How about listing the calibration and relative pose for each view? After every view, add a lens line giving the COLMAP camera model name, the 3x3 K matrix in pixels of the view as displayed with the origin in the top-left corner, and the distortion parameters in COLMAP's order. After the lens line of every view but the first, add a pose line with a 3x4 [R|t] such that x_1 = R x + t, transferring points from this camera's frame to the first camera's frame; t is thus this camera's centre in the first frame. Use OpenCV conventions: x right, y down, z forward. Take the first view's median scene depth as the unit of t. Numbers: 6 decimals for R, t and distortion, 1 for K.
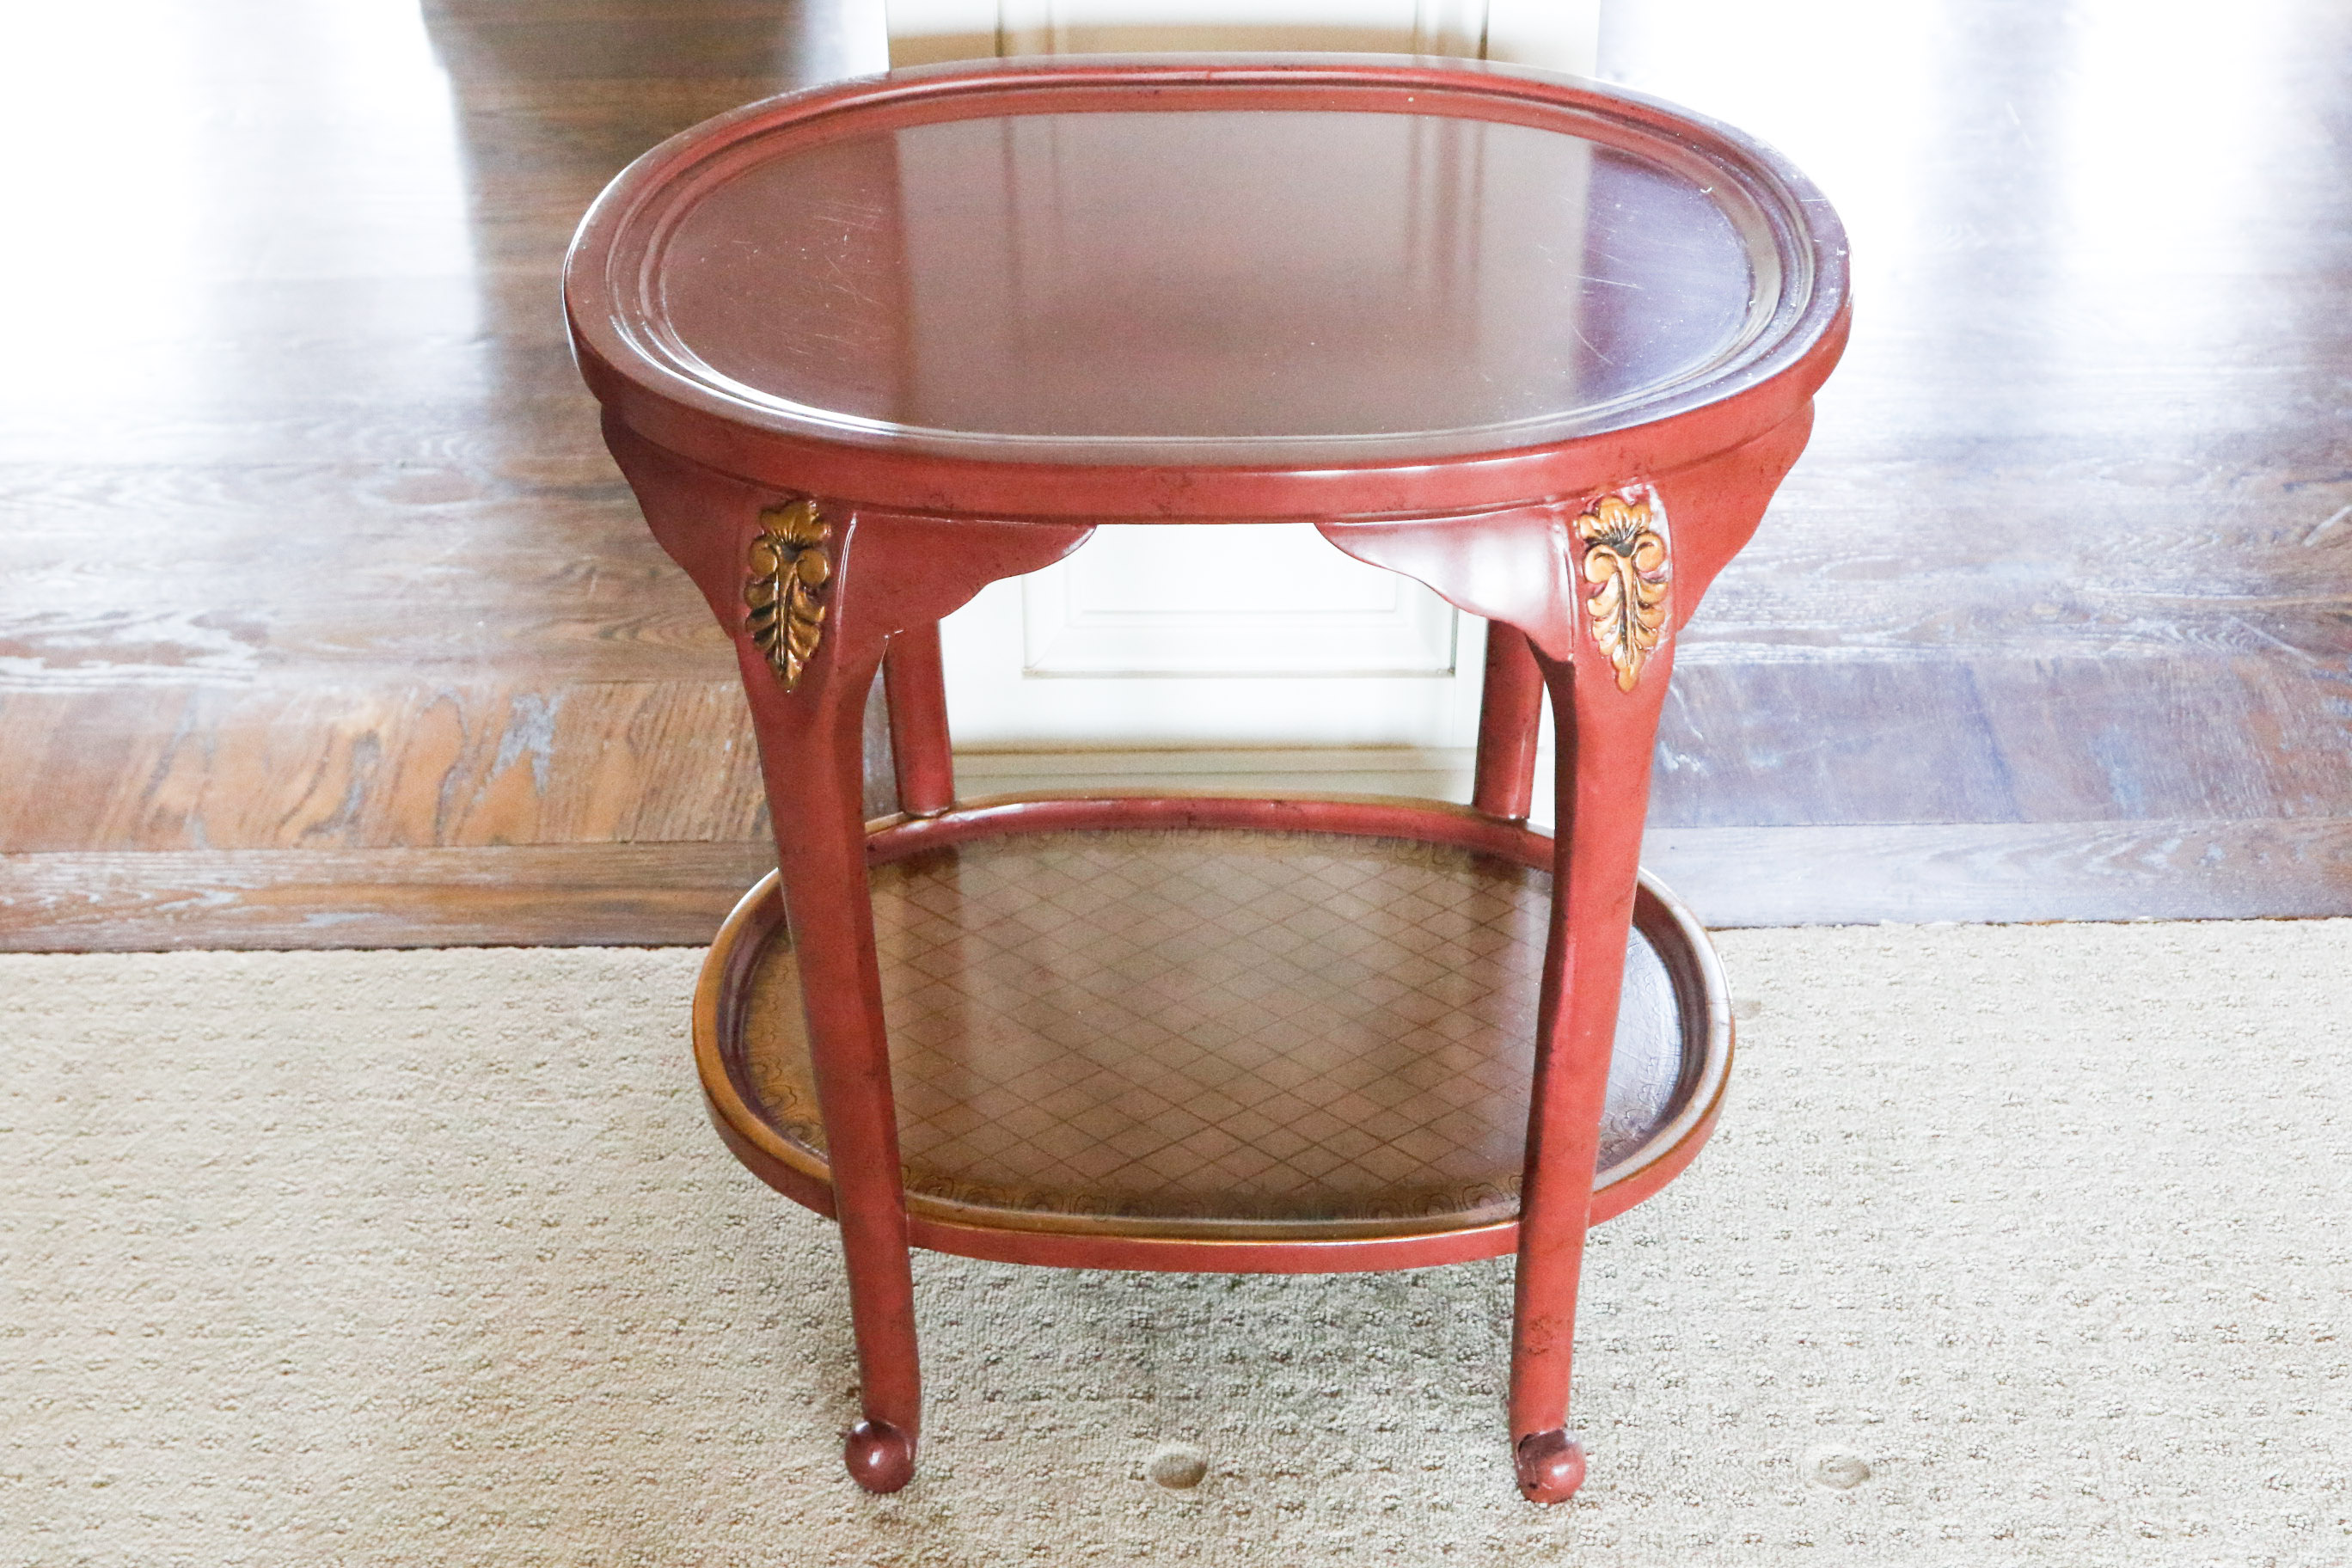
lens RADIAL K [[3452.2, 0, 1180.1], [0, 3452.2, 793.3], [0, 0, 1]] dist [-0.024690, 0.000000]
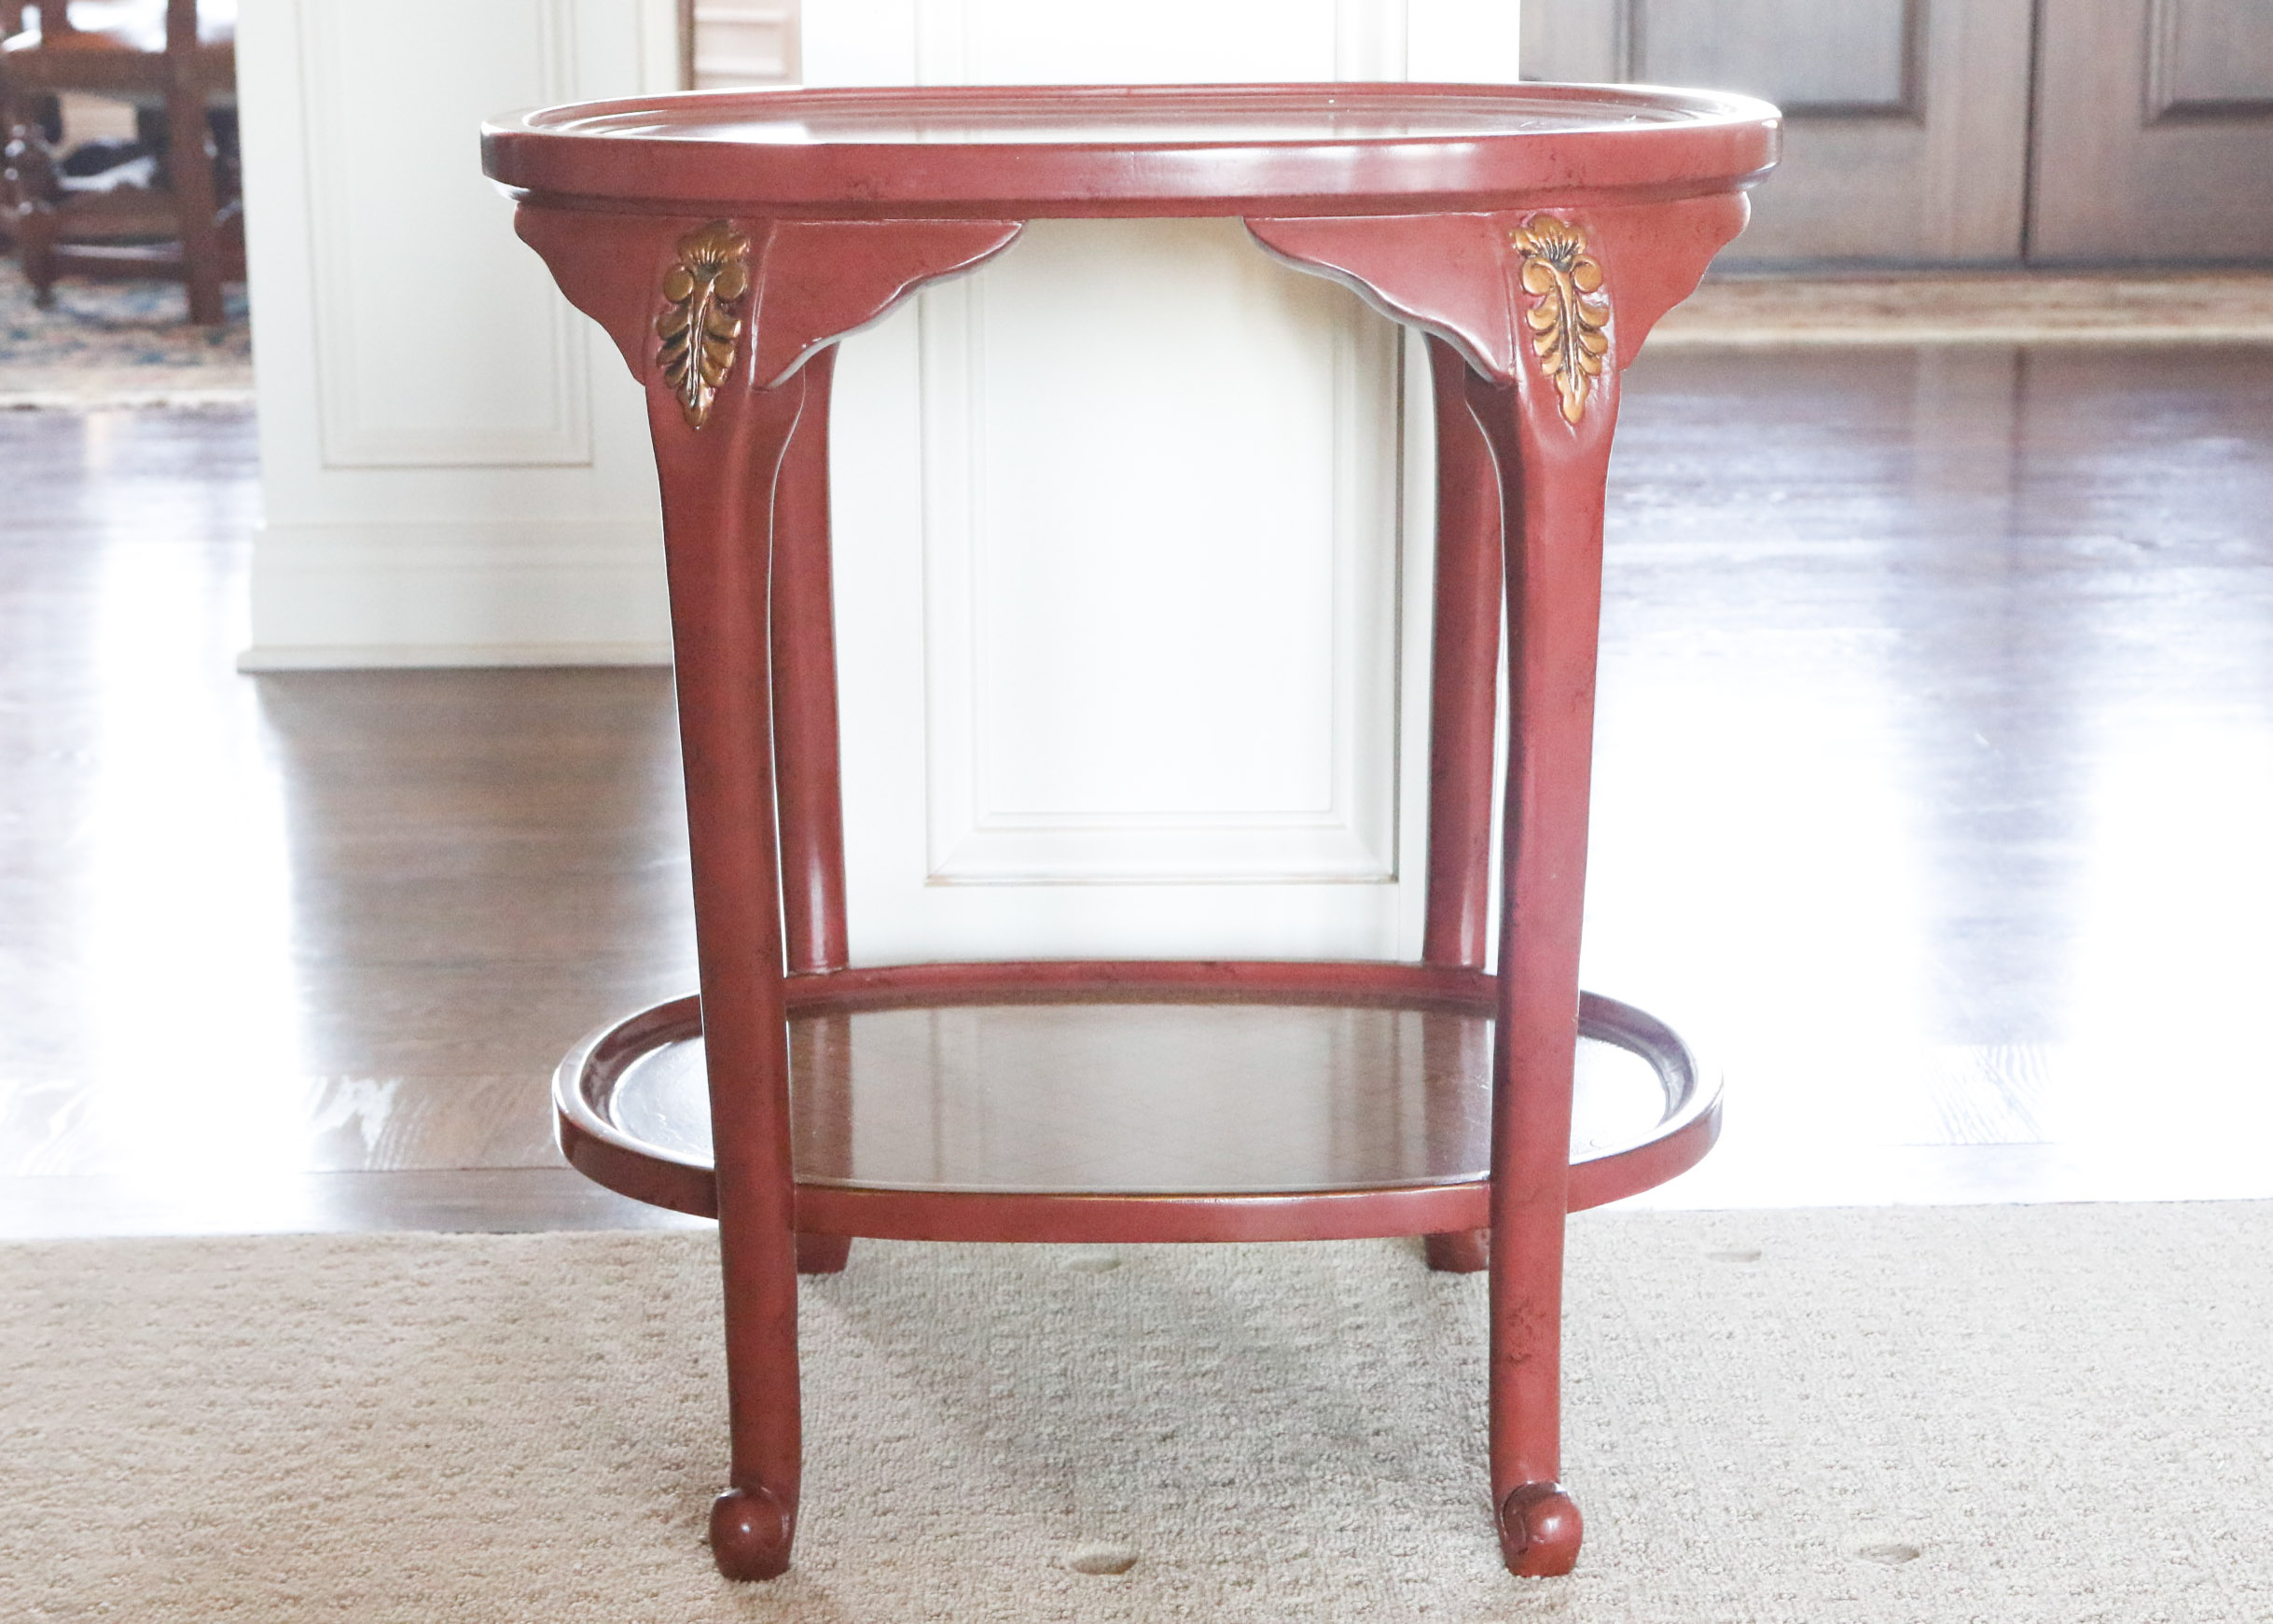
lens RADIAL K [[4111.7, 0, 1140.3], [0, 4111.7, 809.8], [0, 0, 1]] dist [0.015853, 0.000000]
pose [[0.999814, -0.000529, 0.019255, -0.010774], [0.008581, 0.907173, -0.420670, 0.453419], [-0.017245, 0.420757, 0.907009, 0.007470]]
